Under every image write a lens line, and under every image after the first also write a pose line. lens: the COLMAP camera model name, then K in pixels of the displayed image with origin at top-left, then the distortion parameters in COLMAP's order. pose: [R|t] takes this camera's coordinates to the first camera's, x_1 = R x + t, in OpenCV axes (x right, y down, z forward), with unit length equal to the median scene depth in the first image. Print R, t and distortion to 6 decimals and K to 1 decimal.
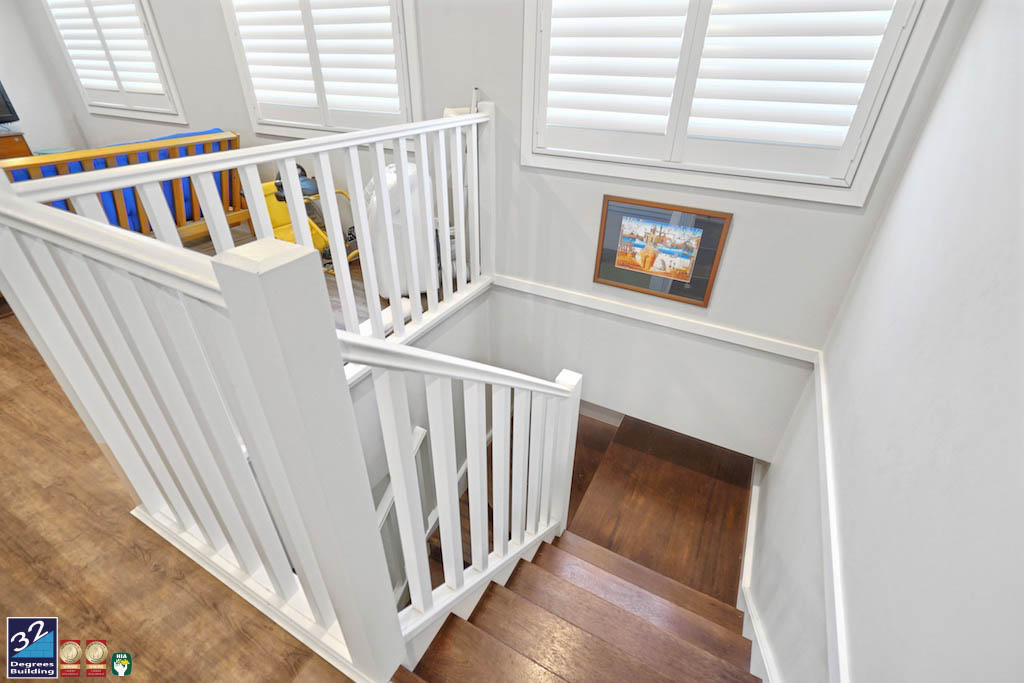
lens RADIAL K [[453.1, 0, 514.5], [0, 453.1, 343.0], [0, 0, 1]] dist [-0.004404, 0.000457]
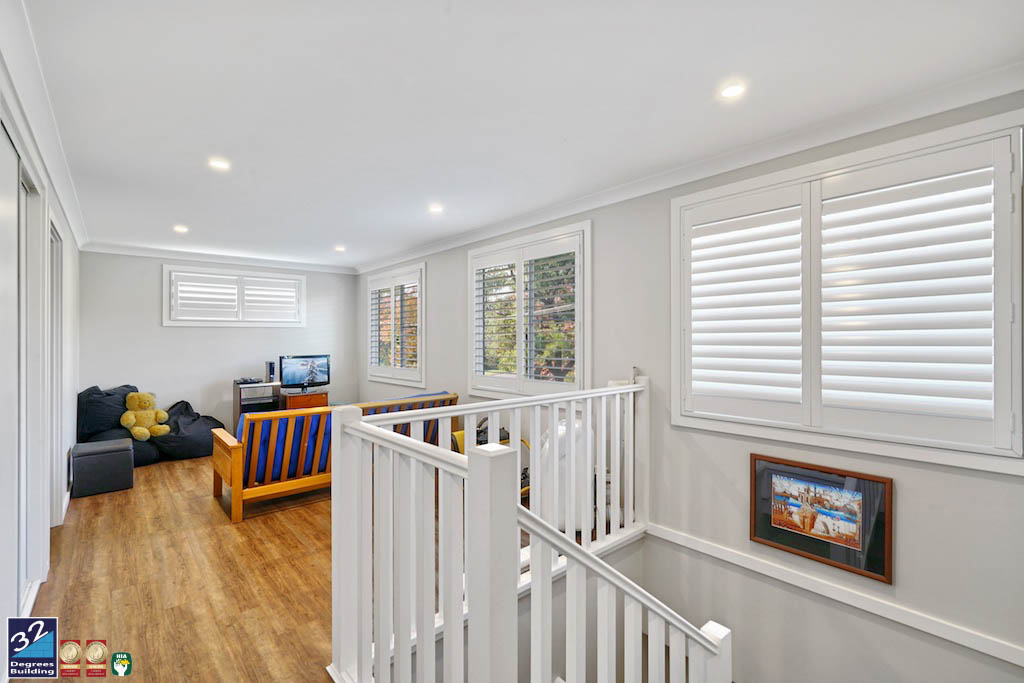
lens RADIAL K [[453.1, 0, 514.5], [0, 453.1, 343.0], [0, 0, 1]] dist [-0.004404, 0.000457]
pose [[0.935907, -0.020725, -0.351637, 0.054463], [-0.168150, 0.850898, -0.497693, 0.082078], [0.309522, 0.524922, 0.792876, -0.172026]]
